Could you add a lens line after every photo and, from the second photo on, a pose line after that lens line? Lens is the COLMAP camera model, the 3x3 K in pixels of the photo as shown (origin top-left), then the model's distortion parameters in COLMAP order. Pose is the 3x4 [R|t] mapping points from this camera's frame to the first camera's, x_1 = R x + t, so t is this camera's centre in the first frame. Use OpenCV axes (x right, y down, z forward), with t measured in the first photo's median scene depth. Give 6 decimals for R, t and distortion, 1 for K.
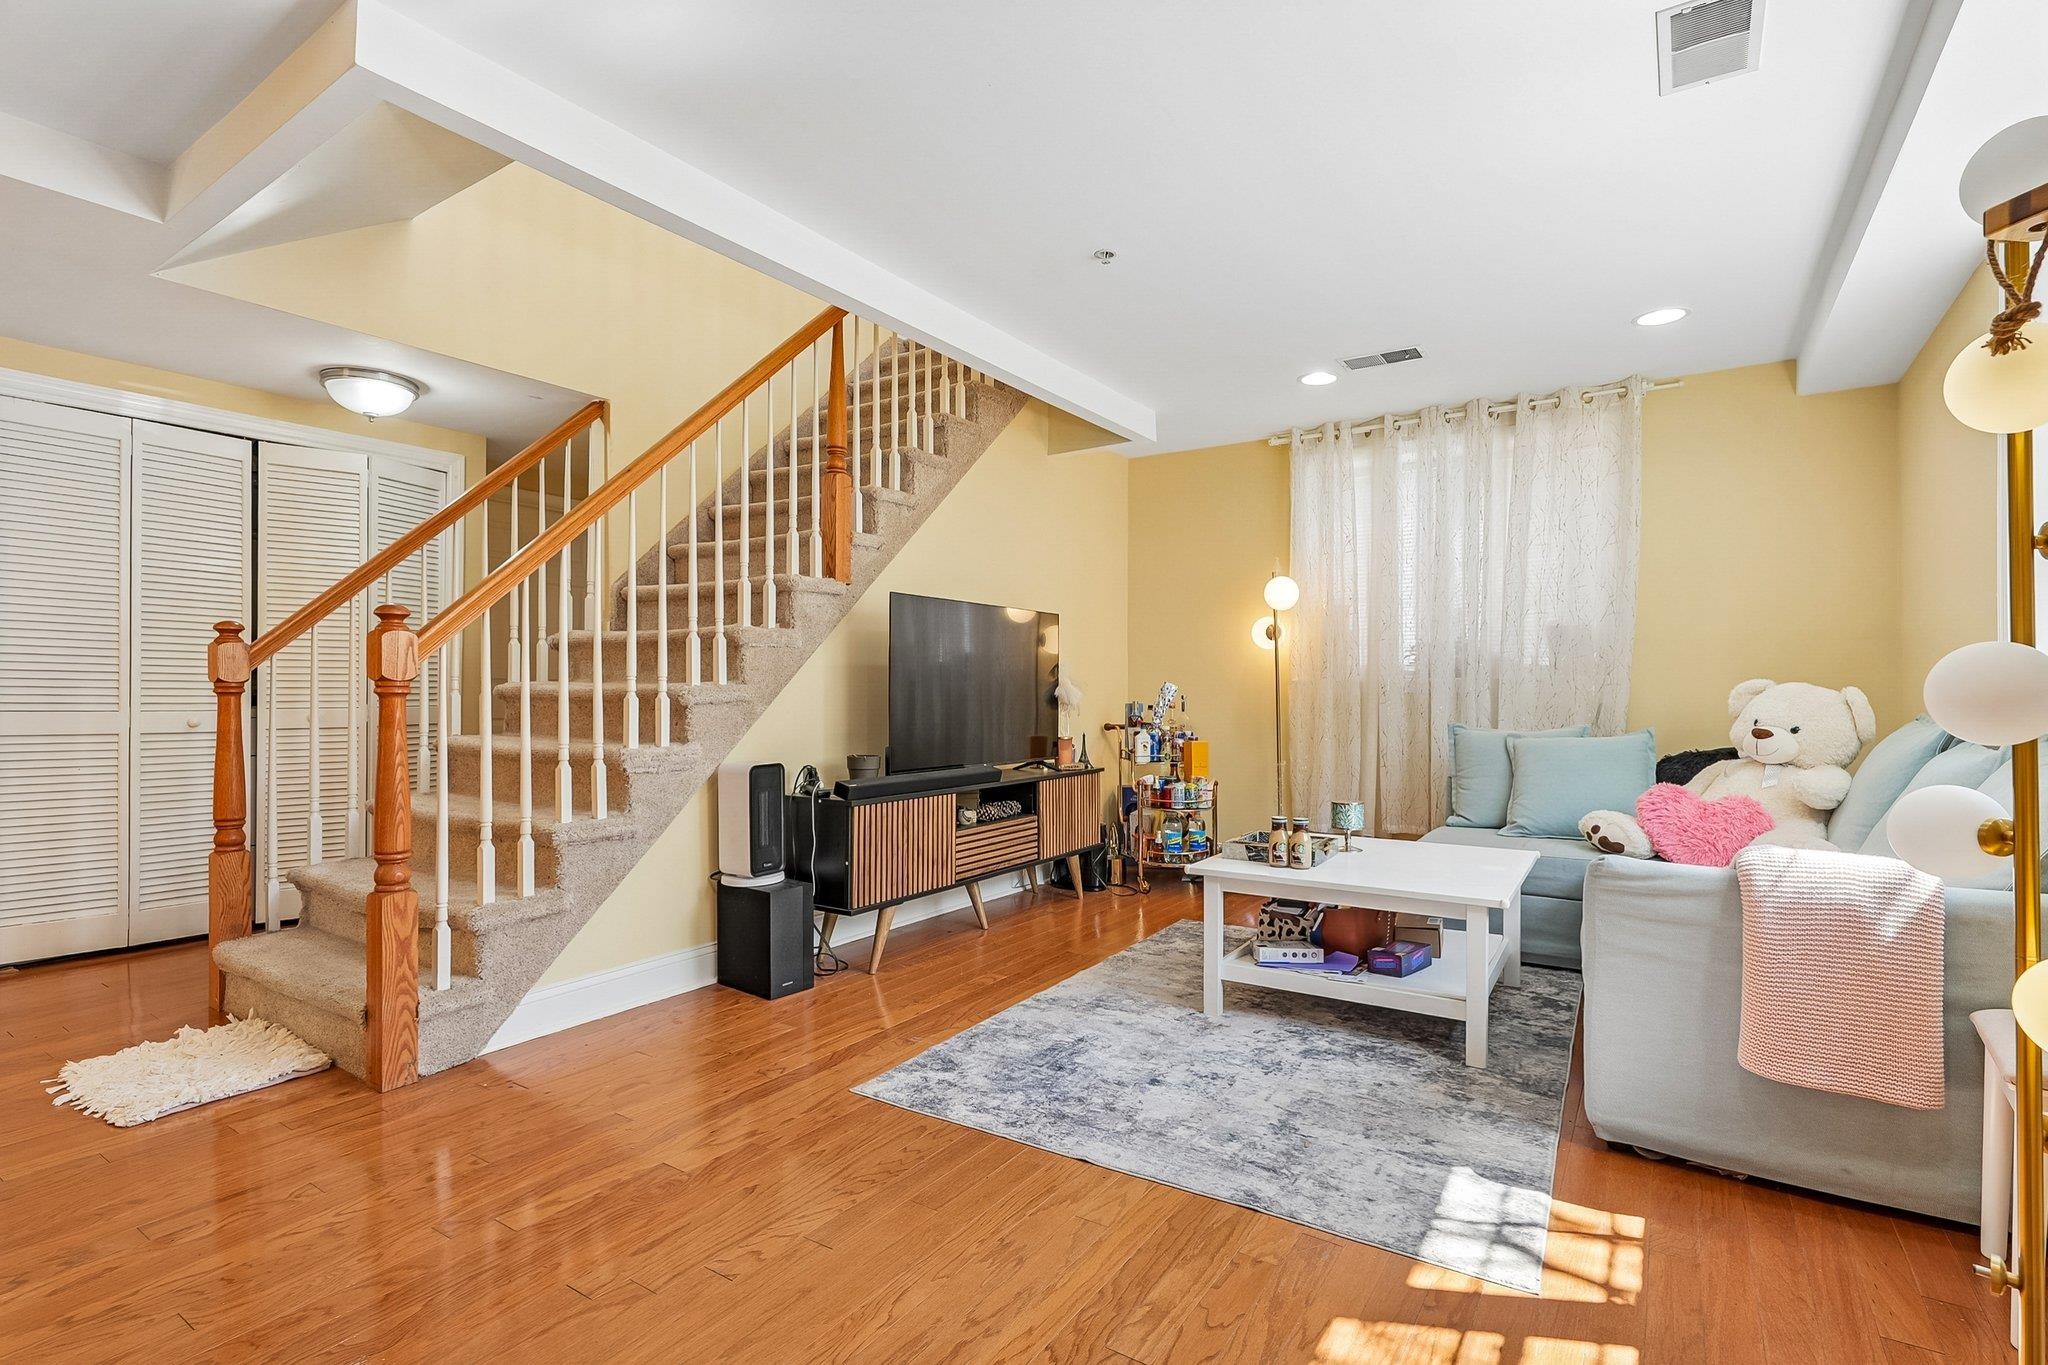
lens RADIAL K [[956.4, 0, 1006.0], [0, 956.4, 699.0], [0, 0, 1]] dist [0.006600, 0.000595]
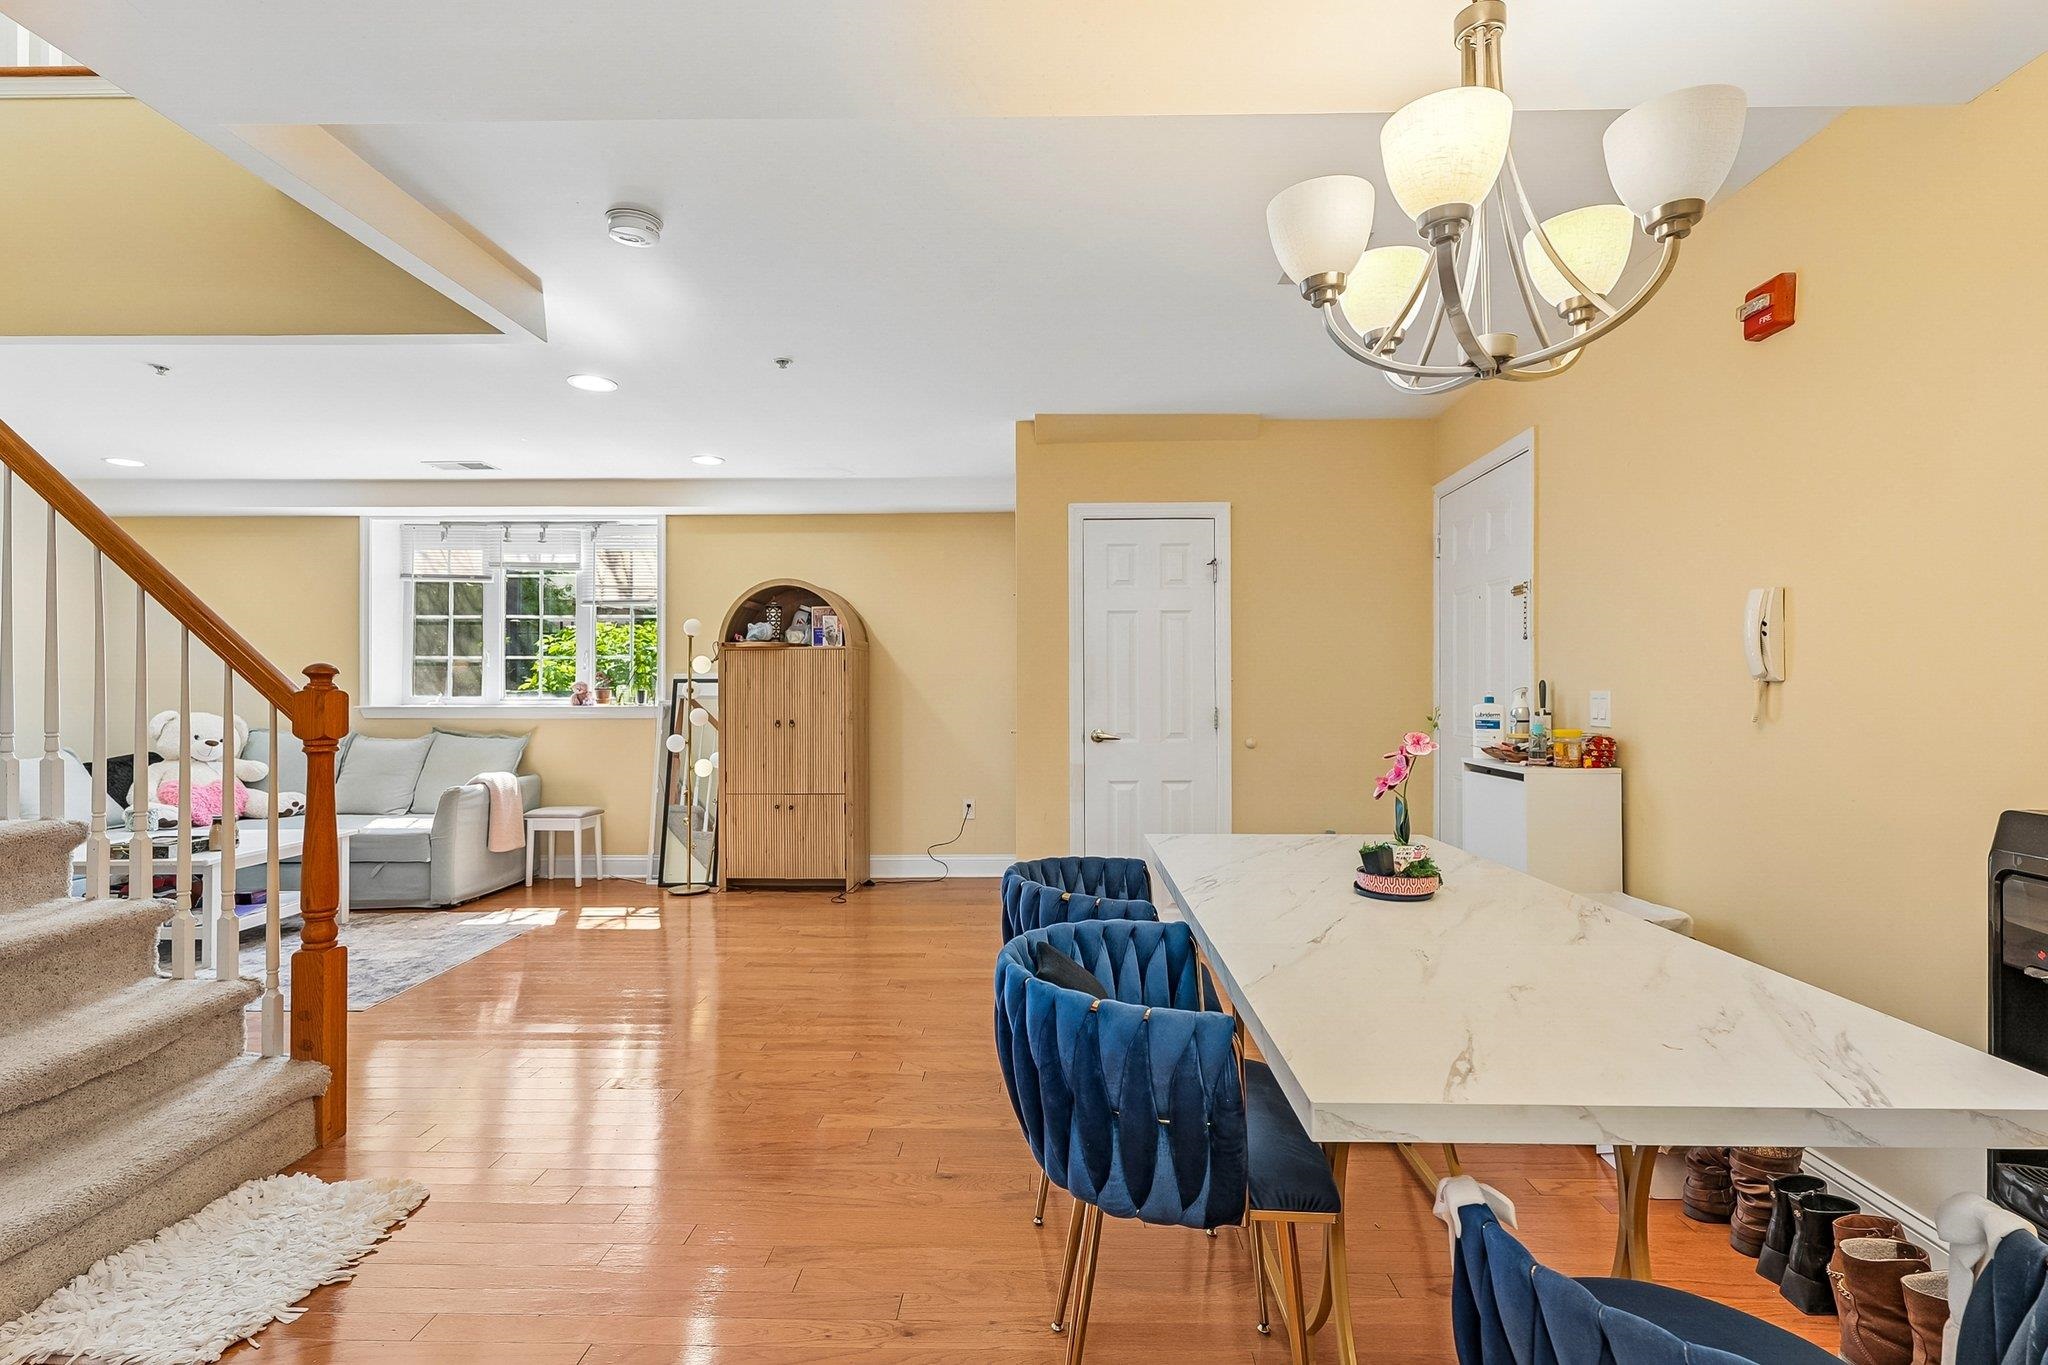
lens RADIAL K [[956.4, 0, 1026.1], [0, 956.4, 674.3], [0, 0, 1]] dist [0.006600, 0.000595]
pose [[-0.546494, 0.010952, 0.837391, -1.439392], [0.008047, 0.999937, -0.007827, -0.060798], [-0.837424, 0.002461, -0.546548, 0.725717]]
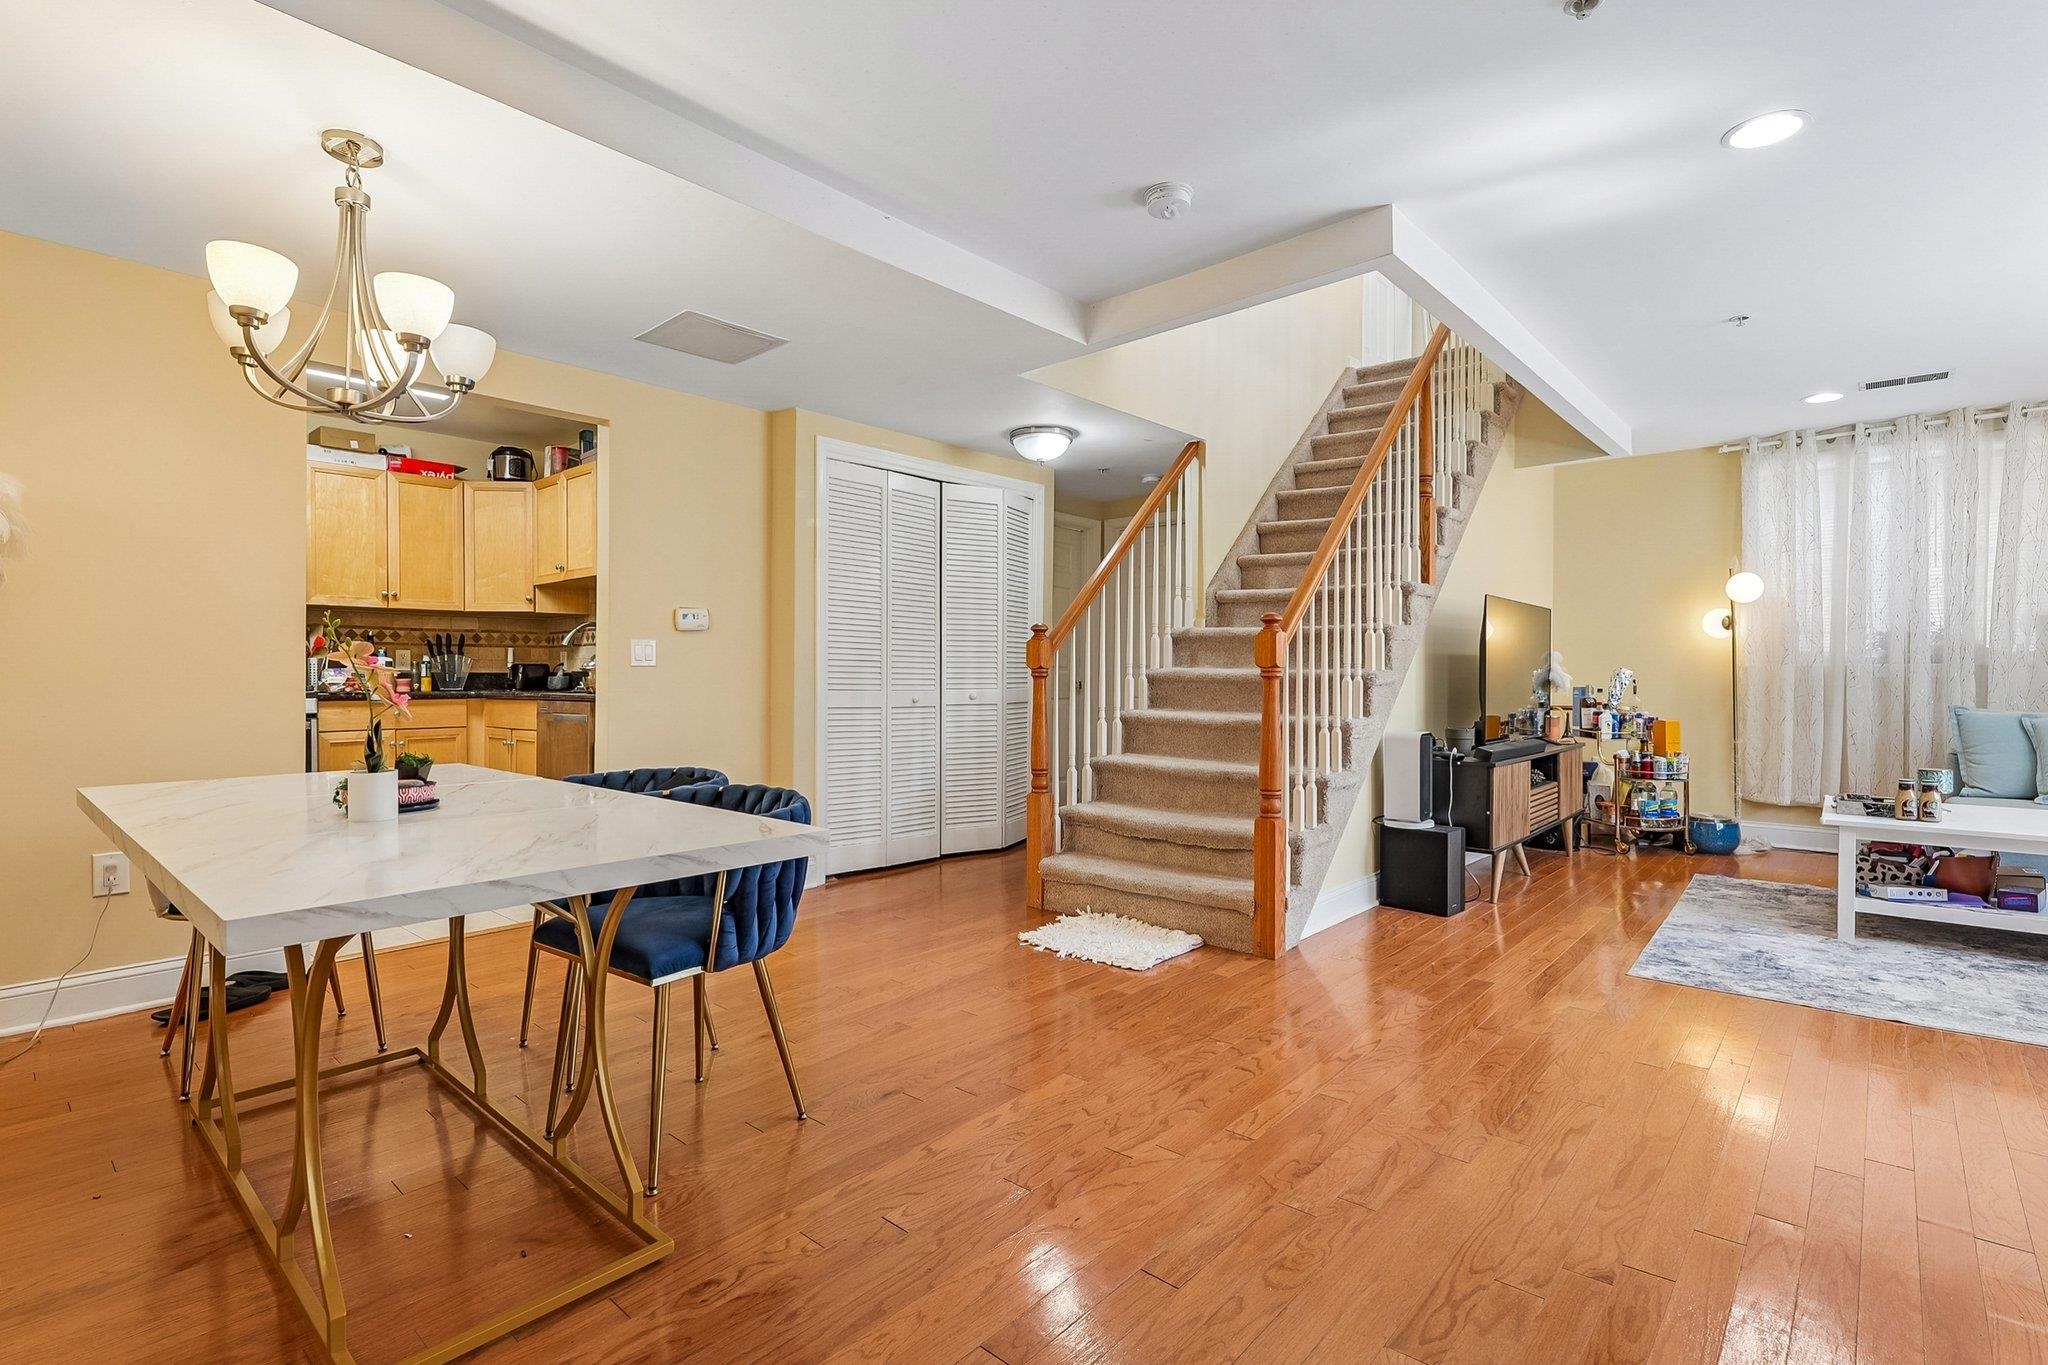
lens RADIAL K [[956.4, 0, 1032.5], [0, 956.4, 684.3], [0, 0, 1]] dist [0.006600, 0.000595]
pose [[0.991686, 0.001760, -0.128668, -0.615095], [-0.001599, 0.999998, 0.001354, 0.003084], [0.128670, -0.001137, 0.991687, -0.328267]]
